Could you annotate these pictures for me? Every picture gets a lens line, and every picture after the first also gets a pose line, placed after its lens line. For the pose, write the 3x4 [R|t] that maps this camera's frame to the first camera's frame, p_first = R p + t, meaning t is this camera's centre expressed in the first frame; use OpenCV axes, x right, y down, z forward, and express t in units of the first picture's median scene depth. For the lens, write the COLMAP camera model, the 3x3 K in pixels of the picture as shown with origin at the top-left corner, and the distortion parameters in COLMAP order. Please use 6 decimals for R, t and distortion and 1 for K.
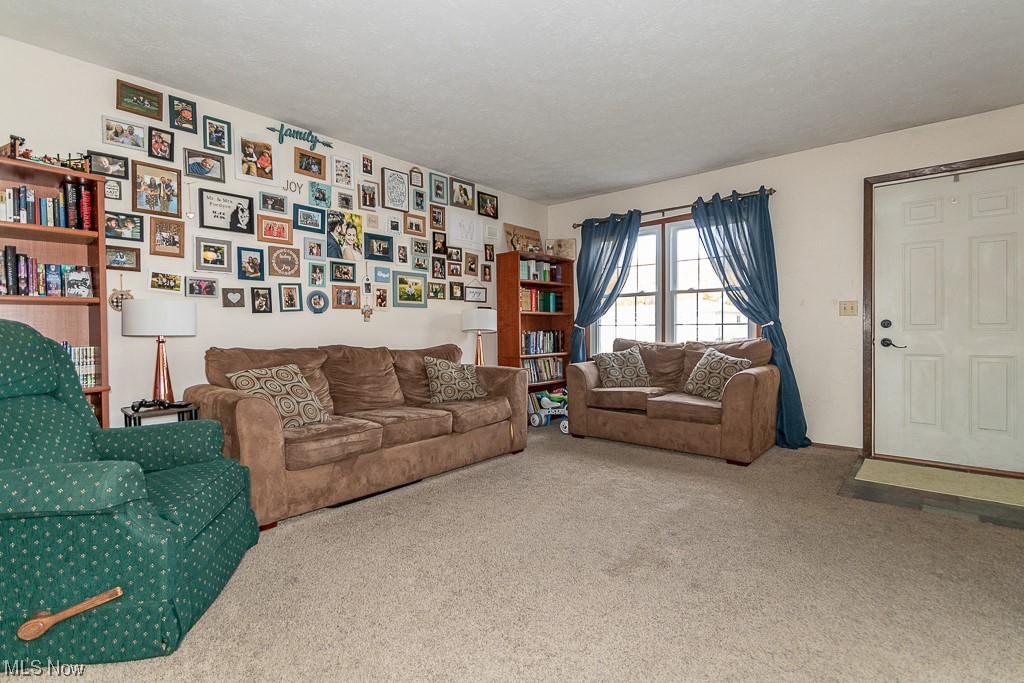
lens RADIAL K [[478.6, 0, 495.6], [0, 478.6, 330.7], [0, 0, 1]] dist [0.009591, -0.005551]
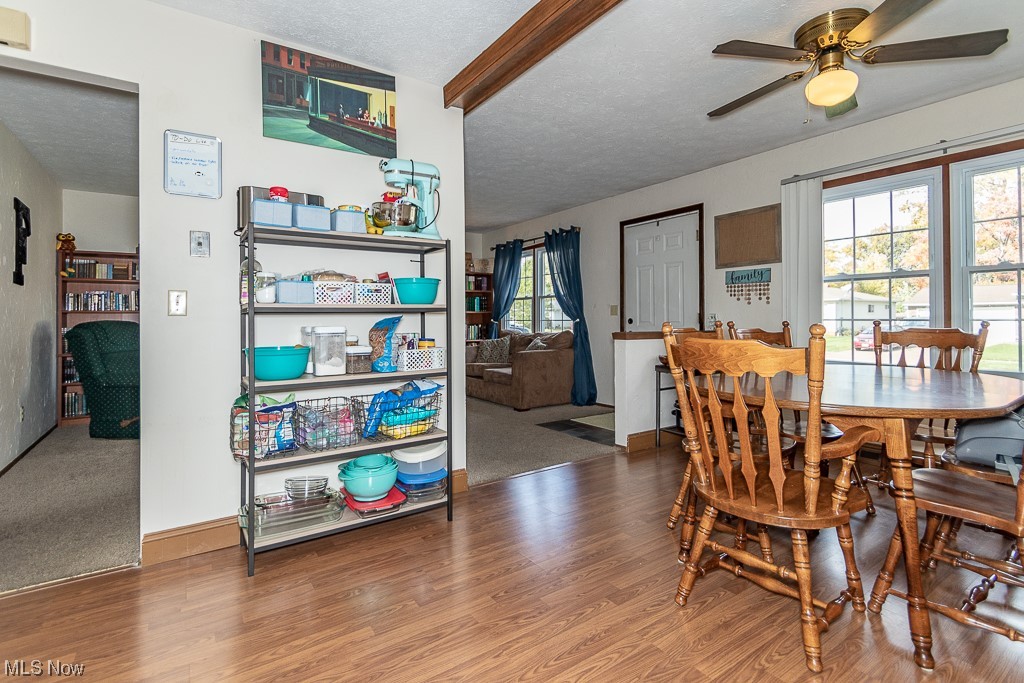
lens RADIAL K [[478.6, 0, 497.1], [0, 478.6, 314.6], [0, 0, 1]] dist [0.009591, -0.005551]
pose [[0.967882, -0.001852, -0.251399, 0.770257], [-0.001401, 0.999918, -0.012758, -0.014881], [0.251402, 0.012701, 0.967799, -0.500684]]
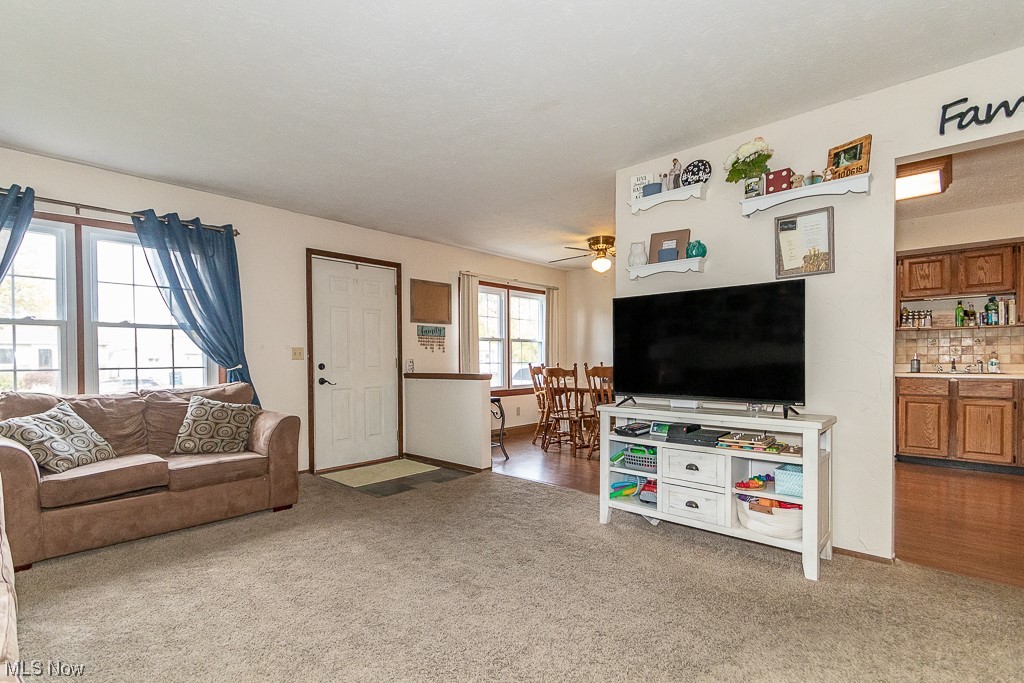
lens RADIAL K [[478.6, 0, 514.7], [0, 478.6, 366.6], [0, 0, 1]] dist [0.009591, -0.005551]
pose [[0.008377, -0.006828, 0.999942, -0.445565], [0.014961, 0.999866, 0.006703, -0.015015], [-0.999853, 0.014904, 0.008478, 0.466050]]
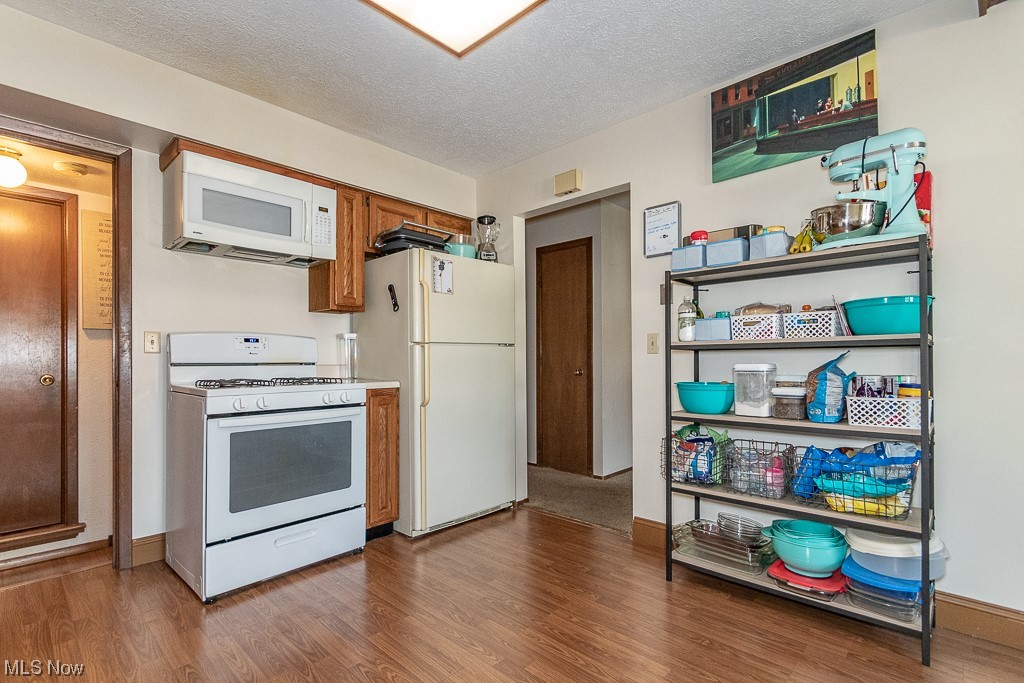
lens RADIAL K [[478.6, 0, 518.0], [0, 478.6, 354.6], [0, 0, 1]] dist [0.009591, -0.005551]
pose [[-0.014974, -0.005925, -0.999870, 0.984956], [-0.003791, 0.999976, -0.005868, -0.013605], [0.999881, 0.003702, -0.014996, -0.228147]]
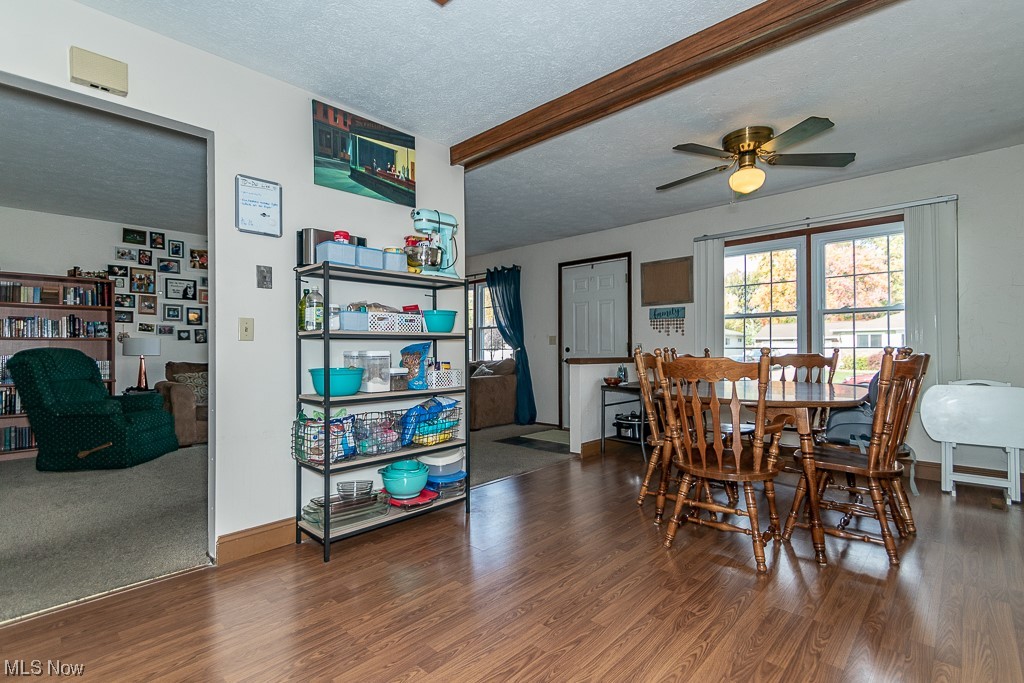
lens RADIAL K [[478.6, 0, 494.2], [0, 478.6, 342.5], [0, 0, 1]] dist [0.009591, -0.005551]
pose [[0.999131, 0.001765, -0.041636, 0.612256], [-0.002605, 0.999794, -0.020117, -0.005164], [0.041592, 0.020208, 0.998930, -0.674340]]
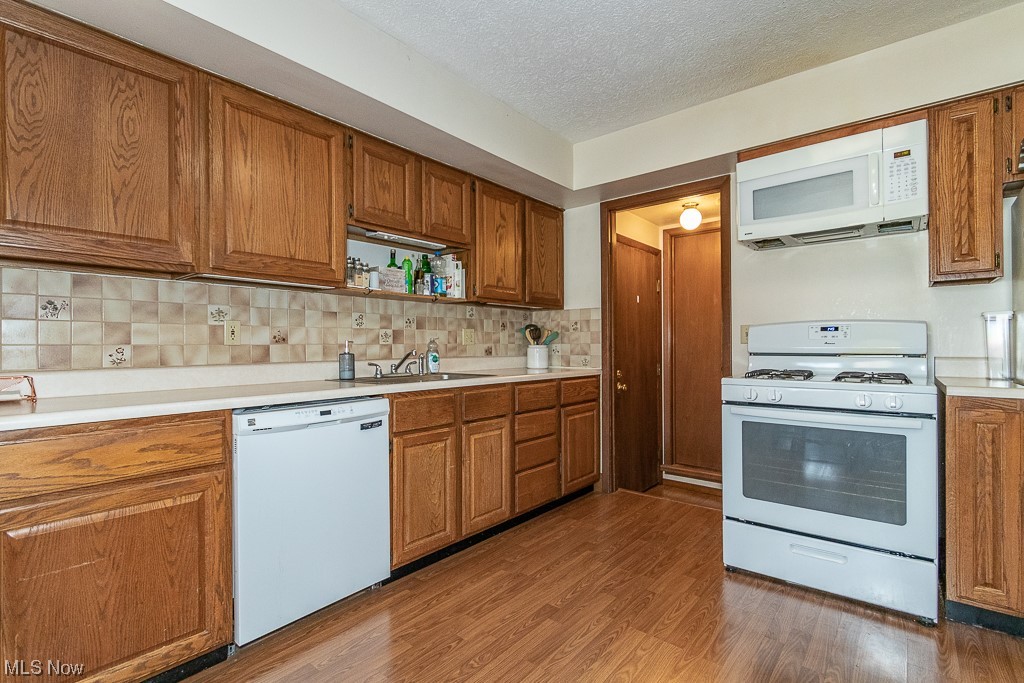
lens RADIAL K [[478.6, 0, 510.0], [0, 478.6, 345.0], [0, 0, 1]] dist [0.009591, -0.005551]
pose [[-0.999408, 0.005563, -0.033963, 0.715221], [0.005351, 0.999966, 0.006324, -0.022554], [0.033997, 0.006139, -0.999403, 0.026060]]
